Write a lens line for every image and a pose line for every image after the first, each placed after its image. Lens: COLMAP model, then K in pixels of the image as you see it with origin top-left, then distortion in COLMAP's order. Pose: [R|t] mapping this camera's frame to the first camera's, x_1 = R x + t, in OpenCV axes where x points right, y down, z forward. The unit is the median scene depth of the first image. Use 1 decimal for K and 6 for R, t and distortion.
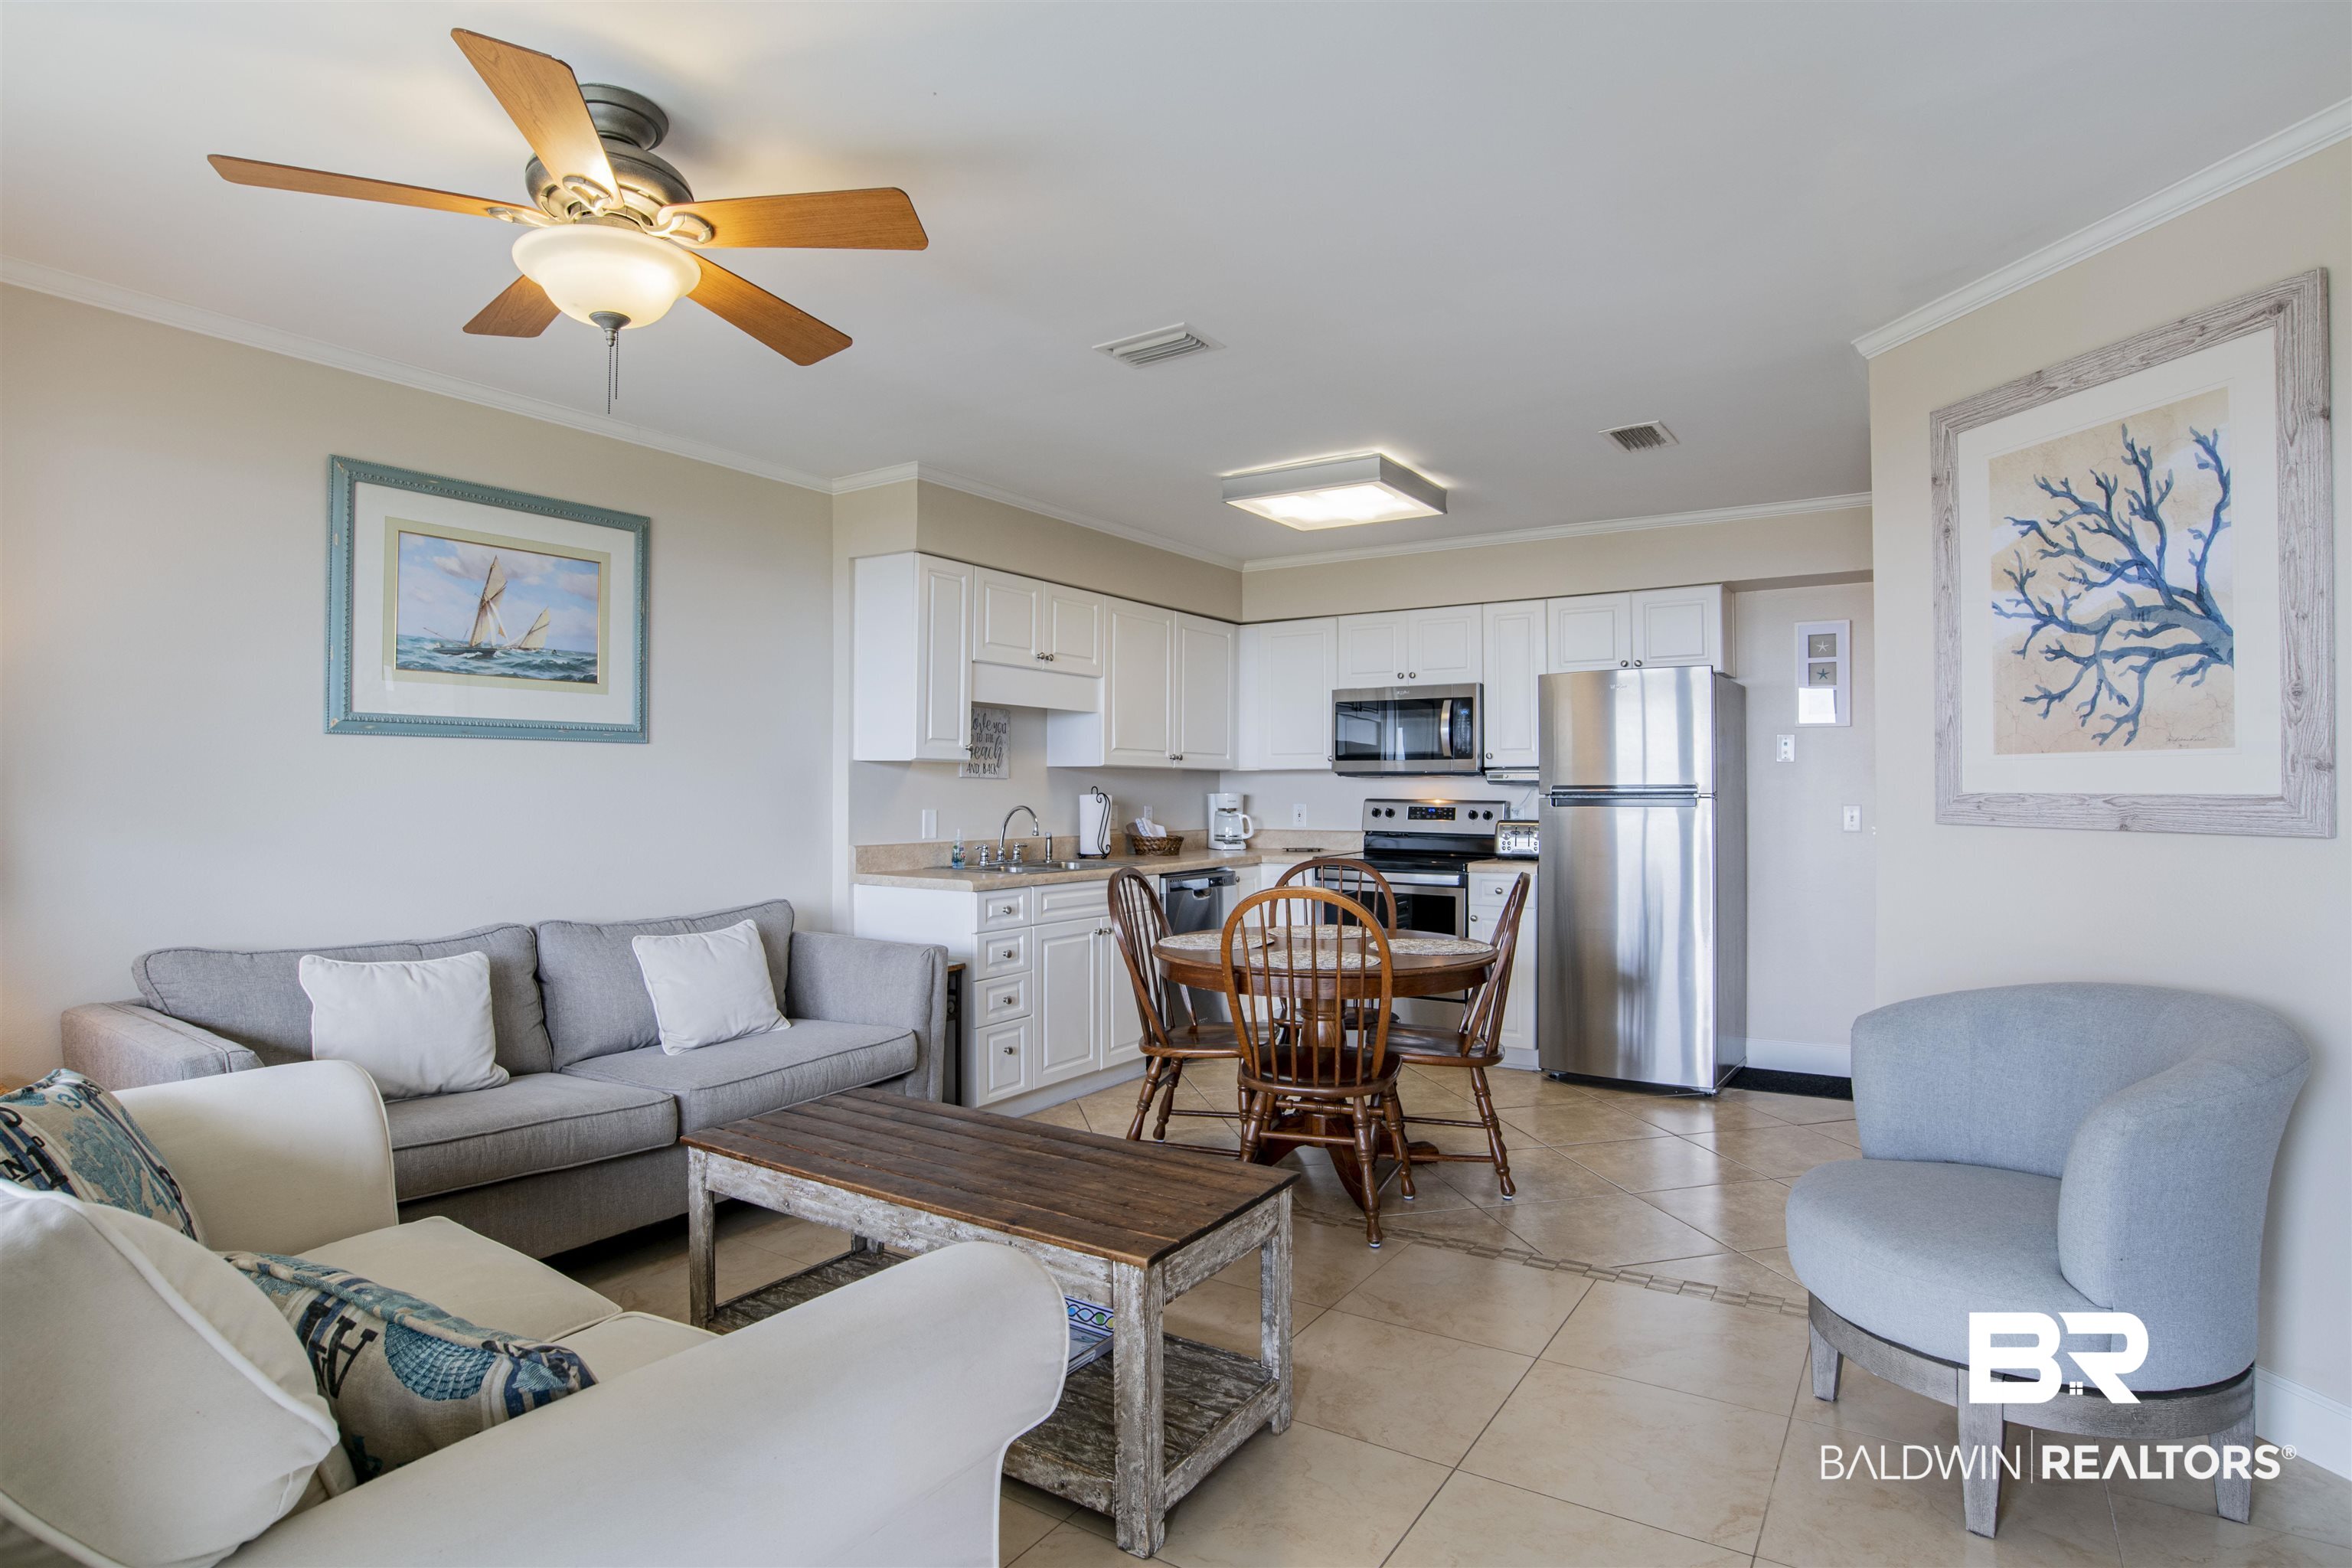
lens RADIAL K [[1204.8, 0, 1196.9], [0, 1204.8, 773.9], [0, 0, 1]] dist [-0.064652, 0.021450]
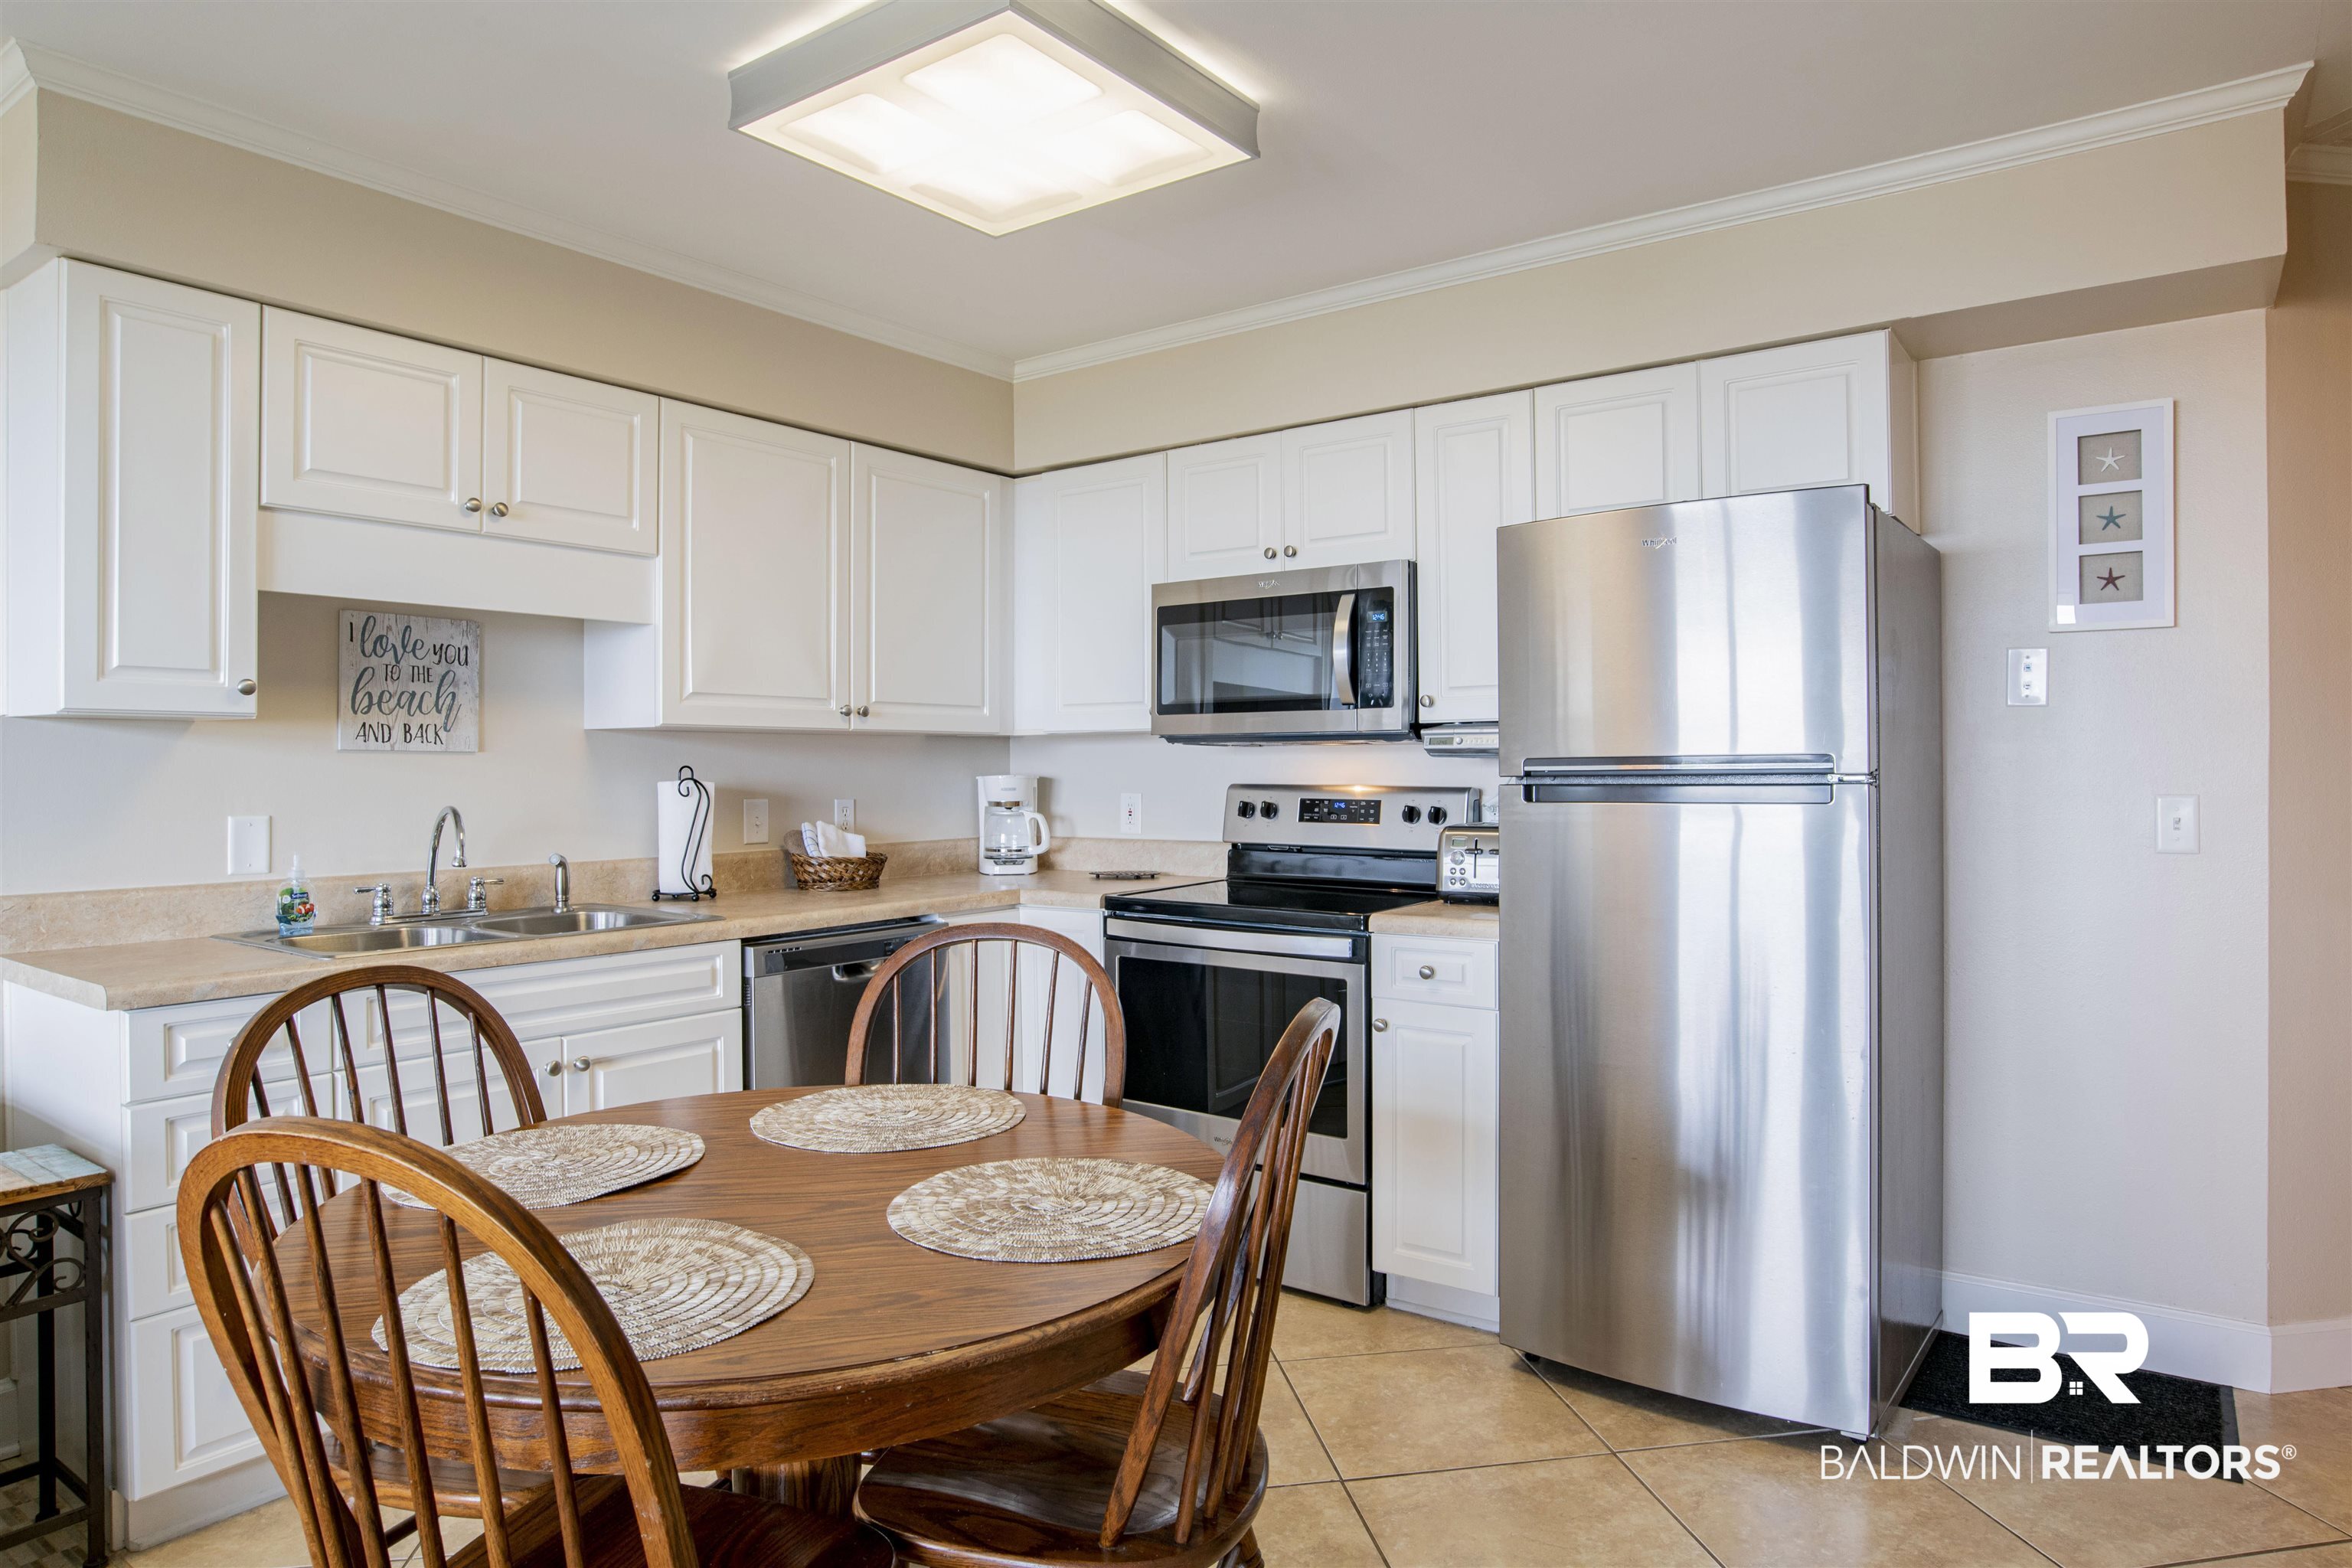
lens RADIAL K [[1403.9, 0, 1208.7], [0, 1403.9, 762.1], [0, 0, 1]] dist [-0.032797, -0.000631]
pose [[0.998903, -0.007488, -0.046216, 0.248239], [0.007968, 0.999916, 0.010204, 0.005782], [0.046136, -0.010562, 0.998879, 0.552330]]
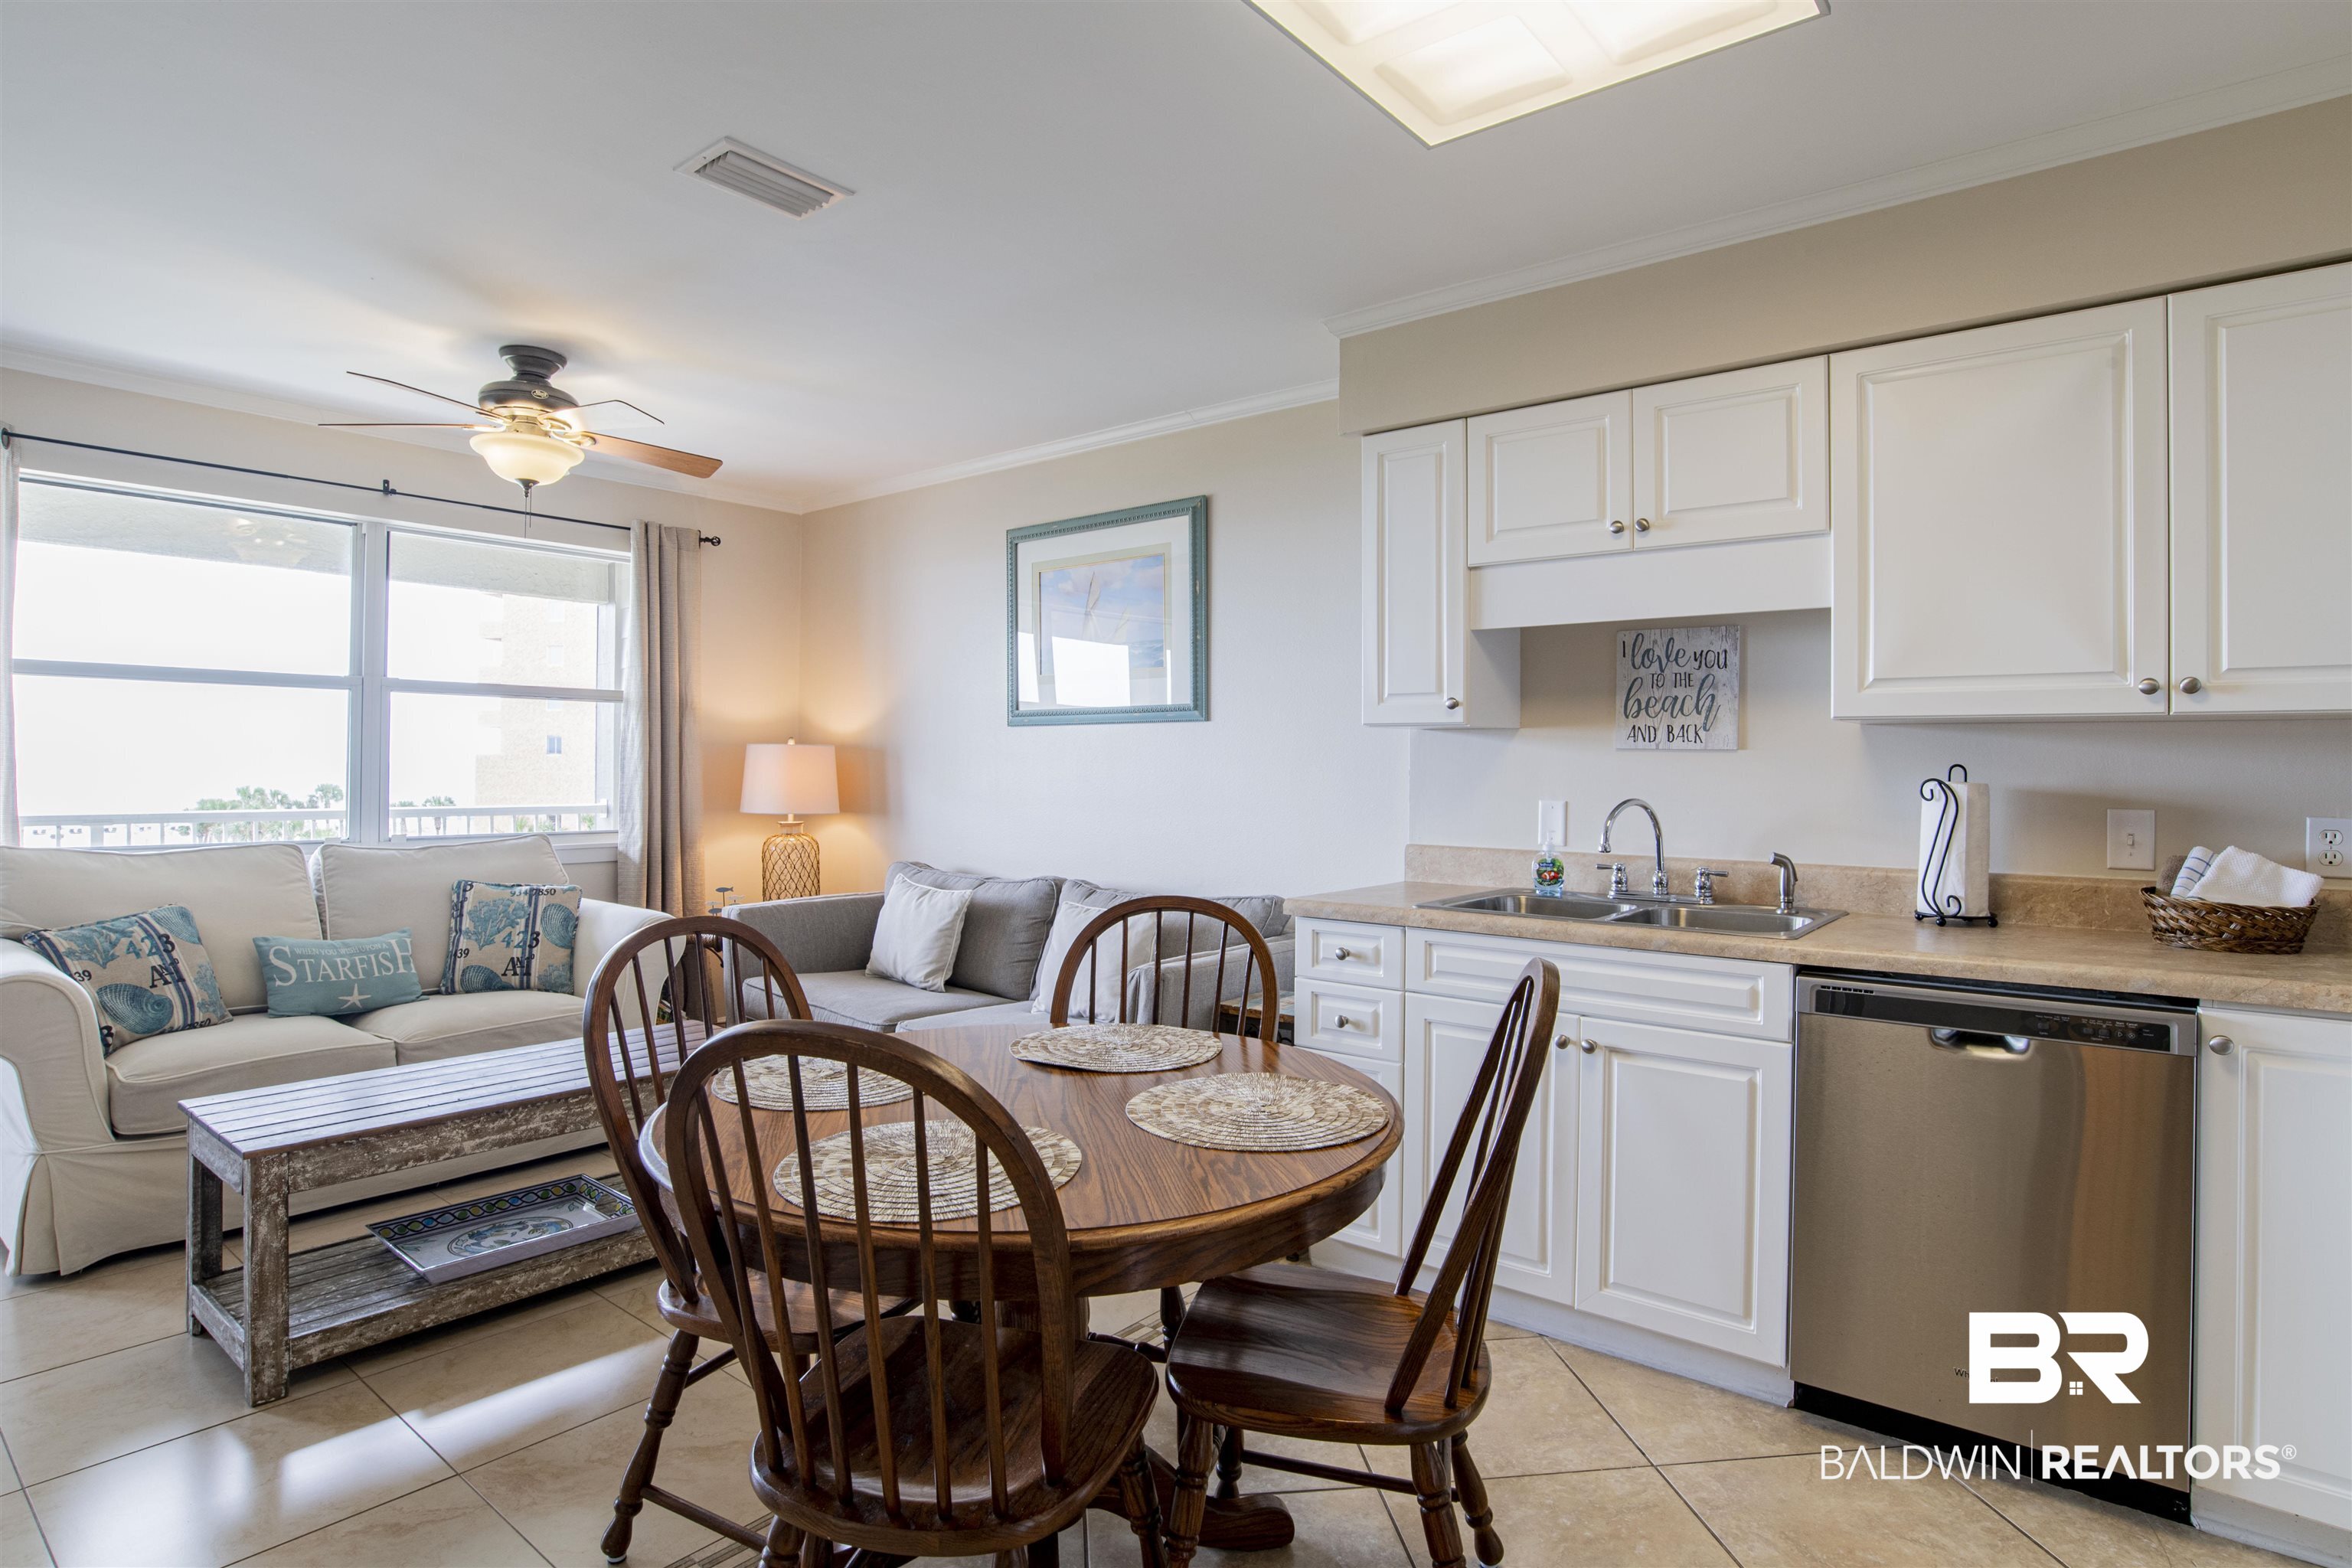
lens RADIAL K [[1204.8, 0, 1148.5], [0, 1204.8, 755.5], [0, 0, 1]] dist [-0.064652, 0.021450]
pose [[-0.116666, -0.009408, -0.993127, 0.543684], [0.007016, 0.999922, -0.010296, 0.013172], [0.993146, -0.008169, -0.116591, 1.061572]]
